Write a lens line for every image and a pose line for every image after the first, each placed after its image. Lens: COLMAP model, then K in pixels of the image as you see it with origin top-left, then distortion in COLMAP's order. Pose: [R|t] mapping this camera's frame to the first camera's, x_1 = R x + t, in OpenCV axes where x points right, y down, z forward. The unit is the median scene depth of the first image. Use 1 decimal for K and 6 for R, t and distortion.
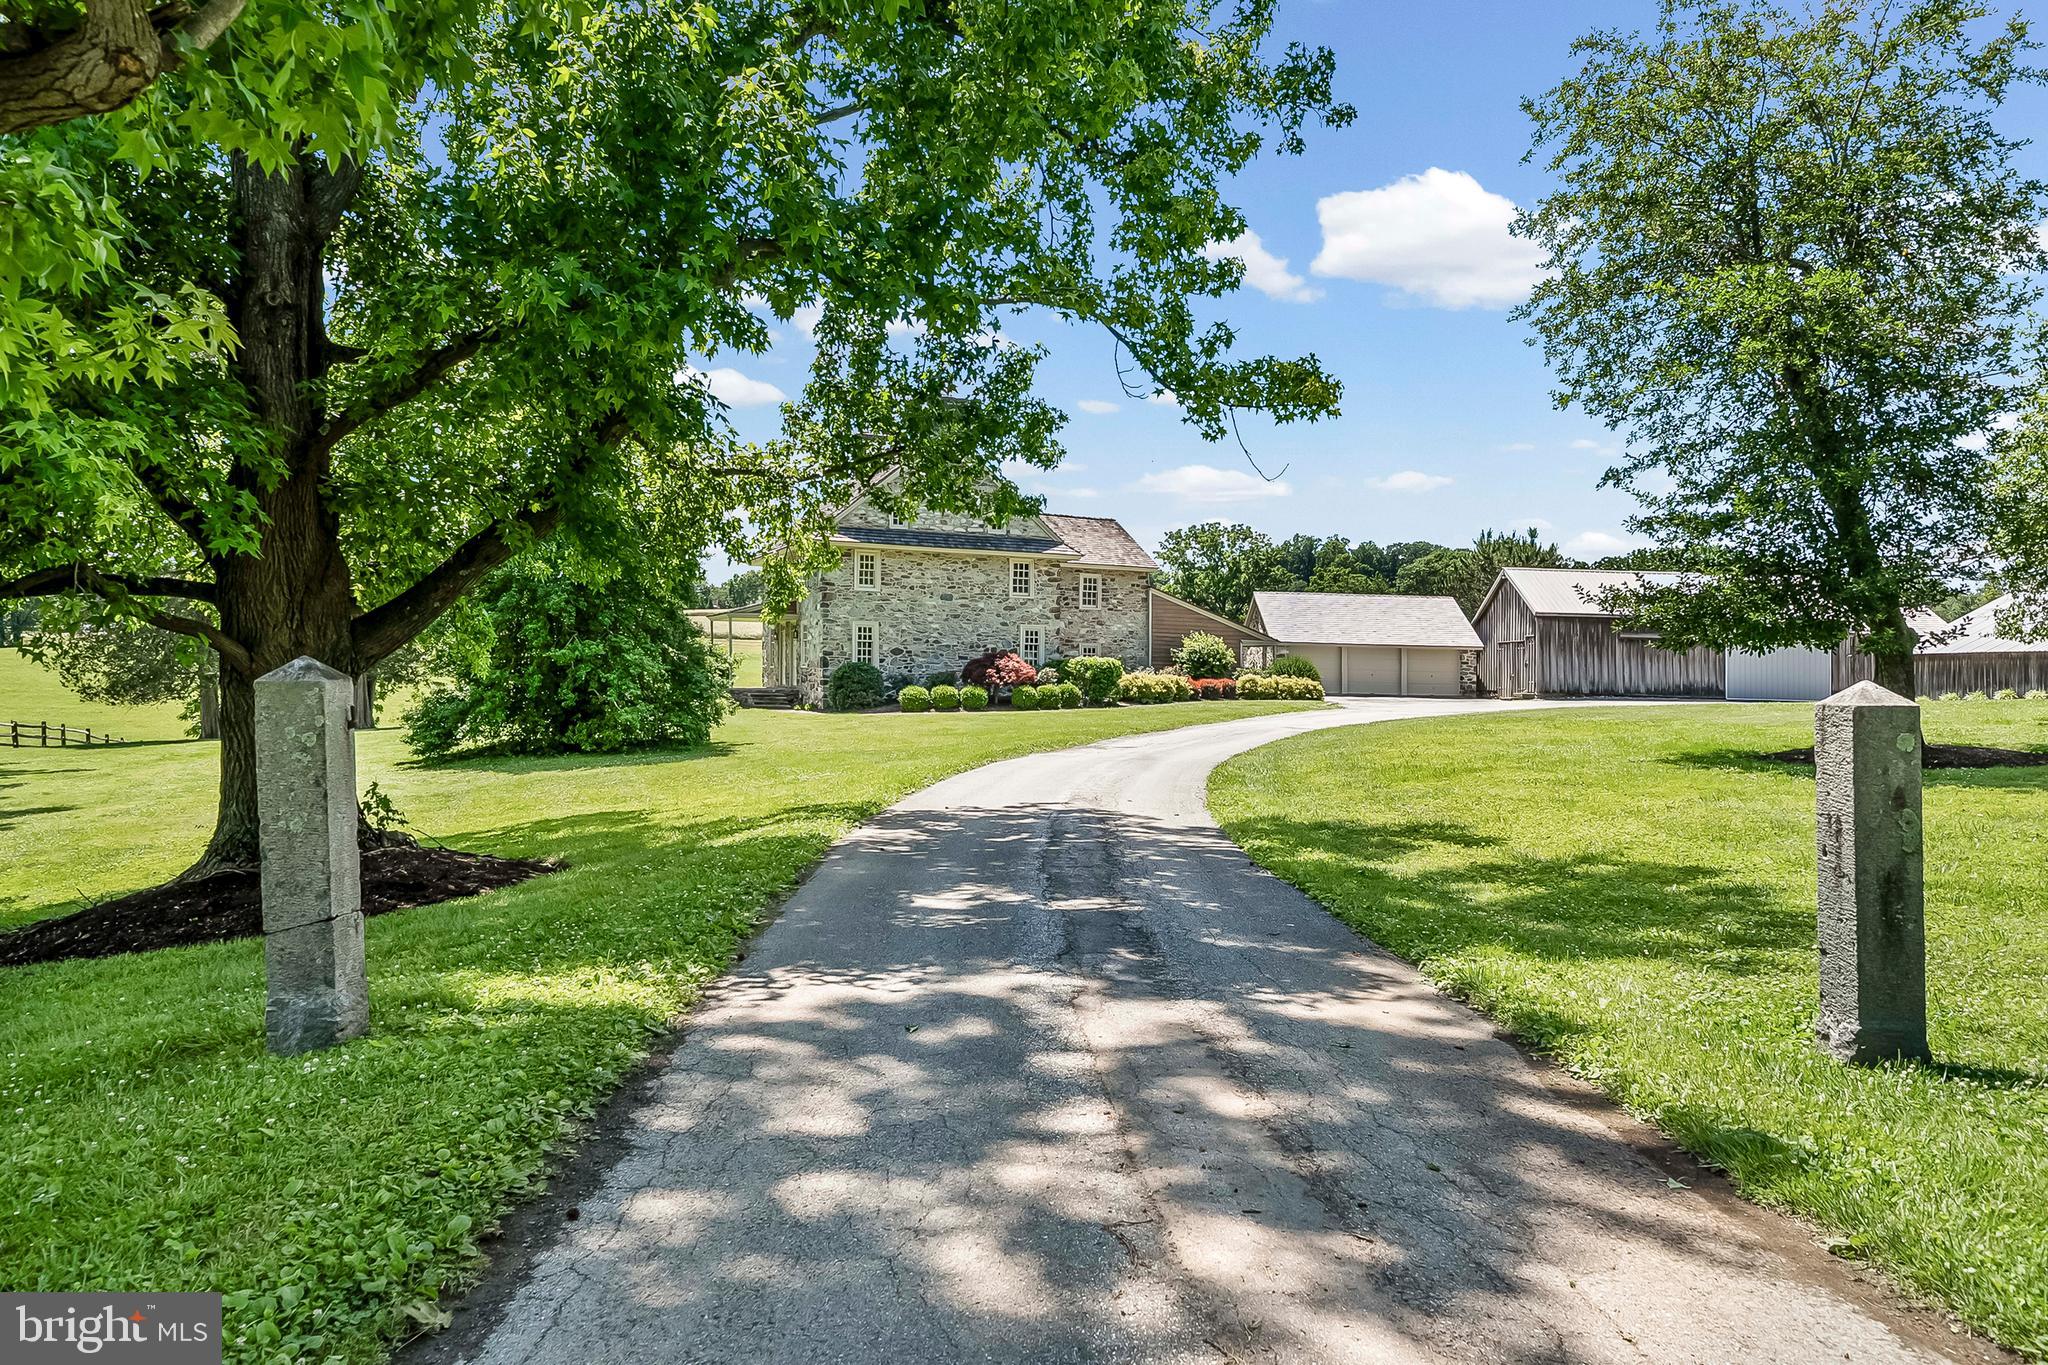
lens RADIAL K [[1365.2, 0, 1107.6], [0, 1365.2, 636.4], [0, 0, 1]] dist [0.005695, 0.001719]
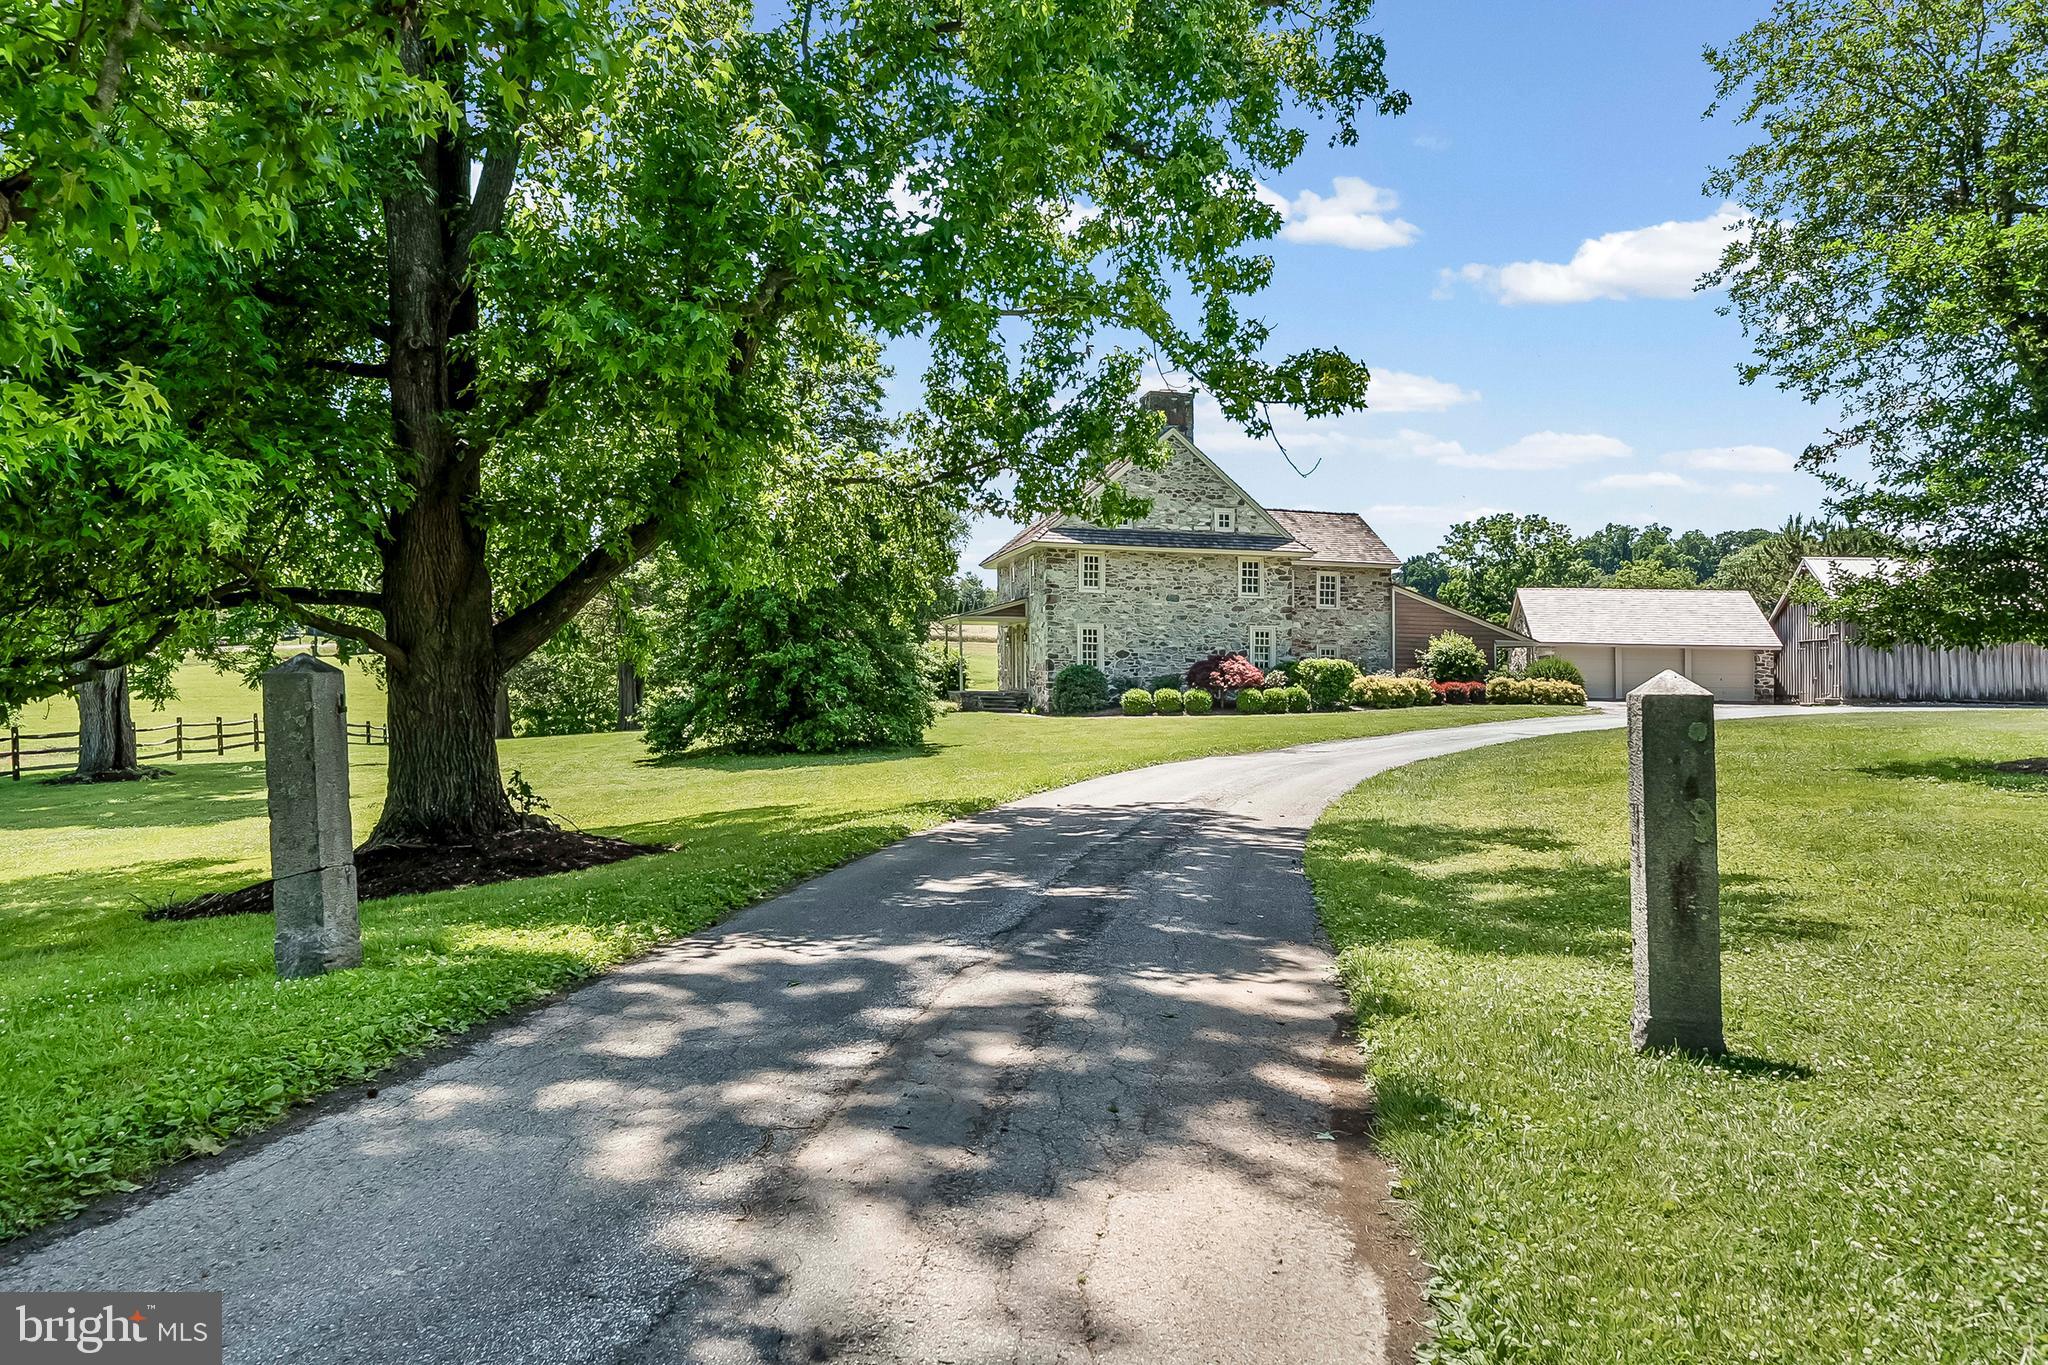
lens RADIAL K [[1432.5, 0, 1099.8], [0, 1432.5, 644.0], [0, 0, 1]] dist [0.003118, -0.001017]
pose [[0.979440, -0.005972, -0.201645, 0.139877], [0.006676, 0.999974, 0.002813, 0.003054], [0.201623, -0.004101, 0.979455, -0.039653]]
